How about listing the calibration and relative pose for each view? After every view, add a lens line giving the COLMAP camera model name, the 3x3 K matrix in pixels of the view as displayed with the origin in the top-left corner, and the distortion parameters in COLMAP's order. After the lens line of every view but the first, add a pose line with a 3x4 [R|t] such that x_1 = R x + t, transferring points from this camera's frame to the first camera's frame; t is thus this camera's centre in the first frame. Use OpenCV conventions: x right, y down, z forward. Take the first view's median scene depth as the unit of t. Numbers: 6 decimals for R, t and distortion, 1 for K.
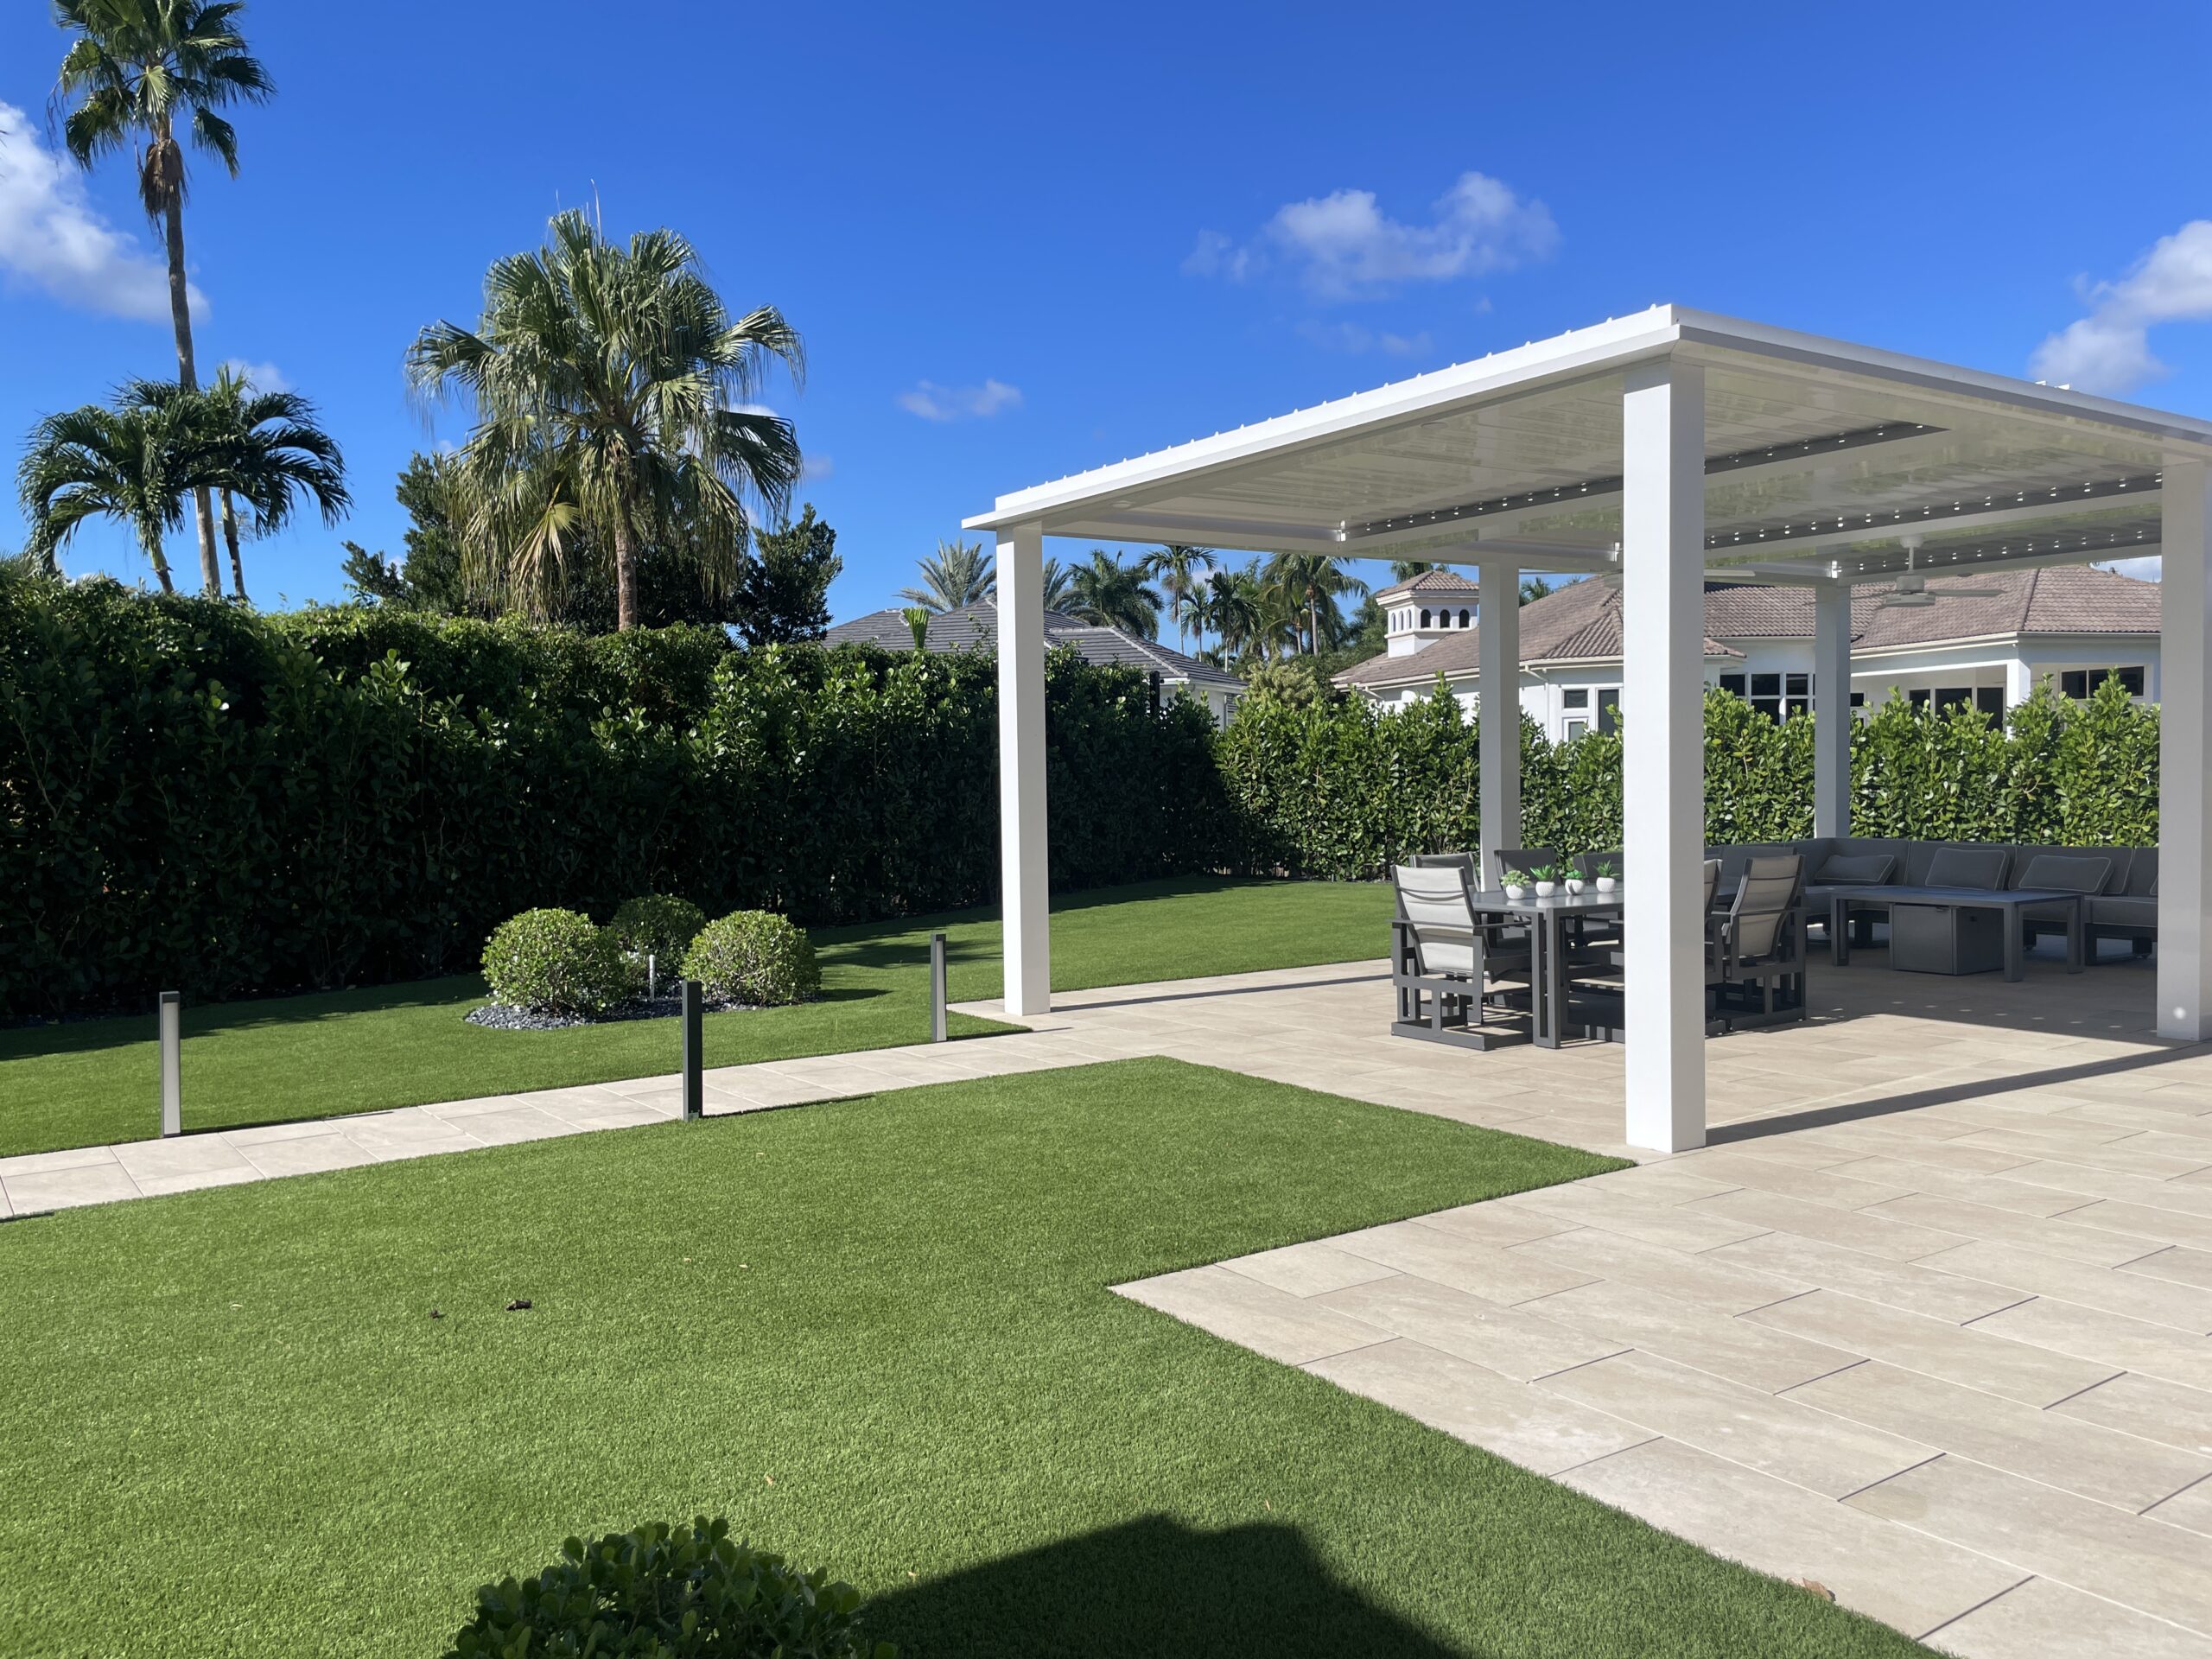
lens RADIAL K [[1656.5, 0, 1106.0], [0, 1656.5, 829.5], [0, 0, 1]] dist [0.085335, -0.124254]
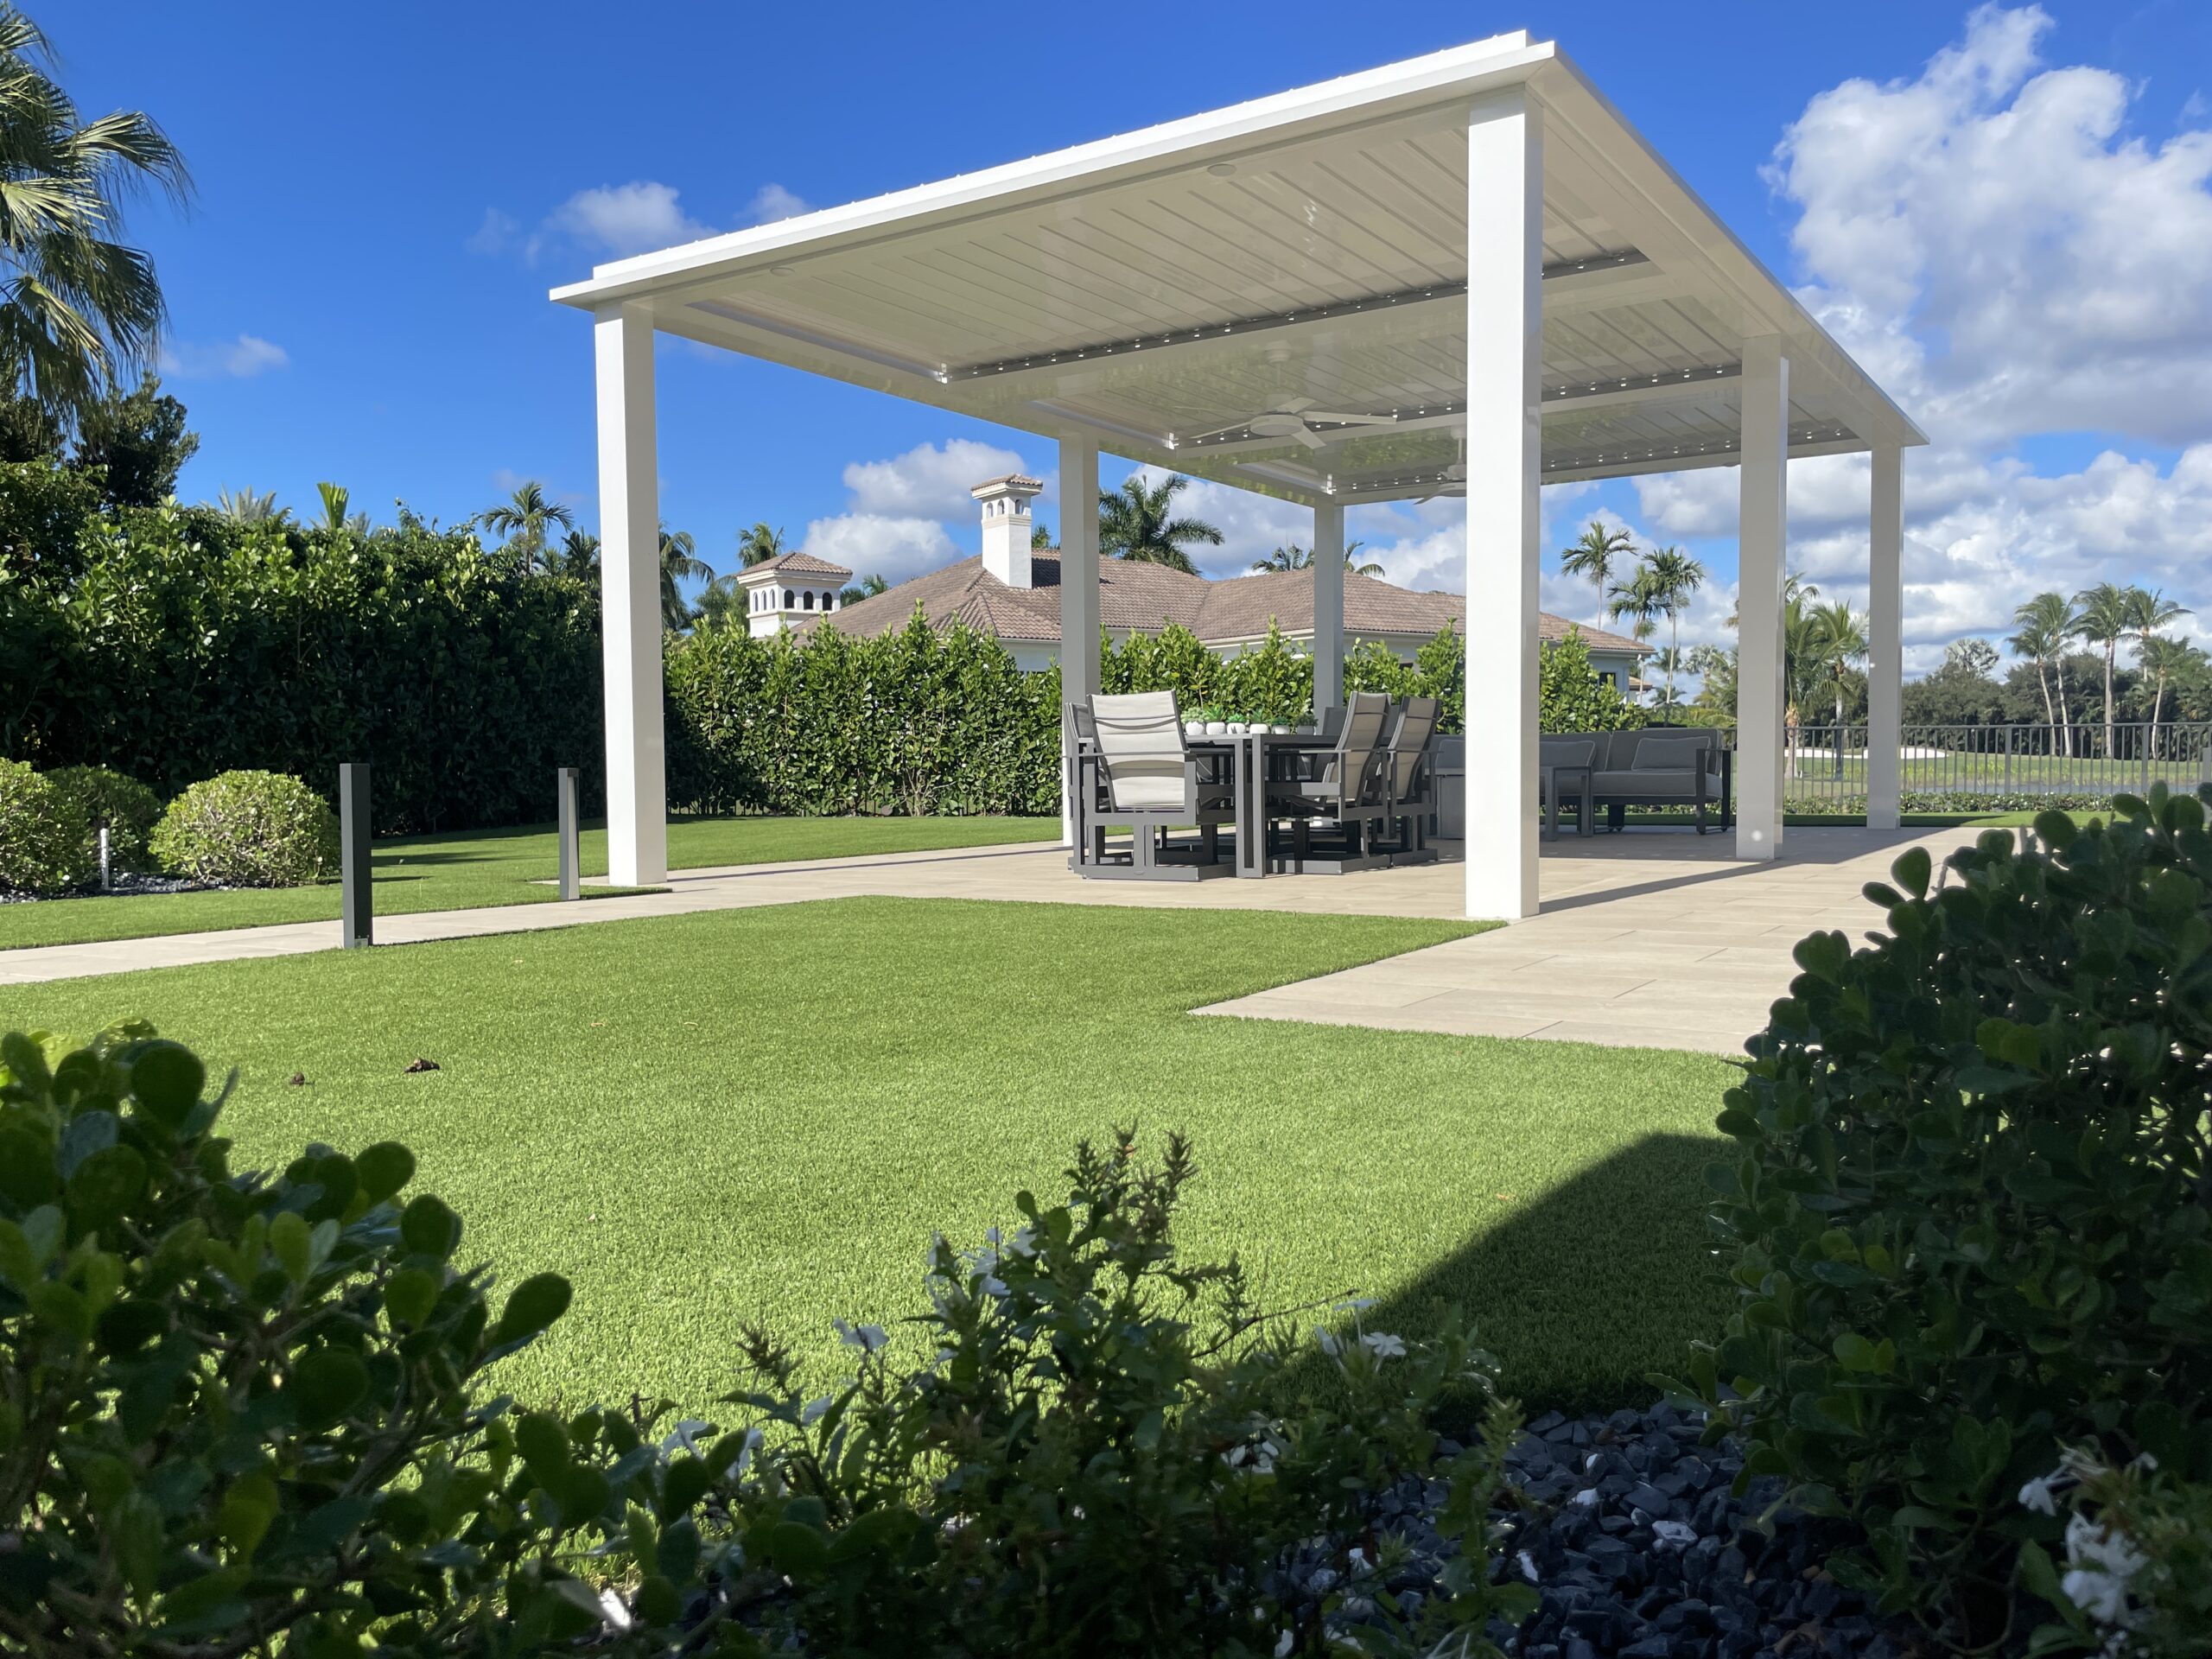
lens RADIAL K [[1657.0, 0, 1099.4], [0, 1657.0, 837.5], [0, 0, 1]] dist [0.102674, -0.157864]
pose [[0.924629, -0.011804, 0.380686, -0.163381], [0.009428, 0.999923, 0.008105, 0.087107], [-0.380752, -0.003905, 0.924669, 0.125487]]
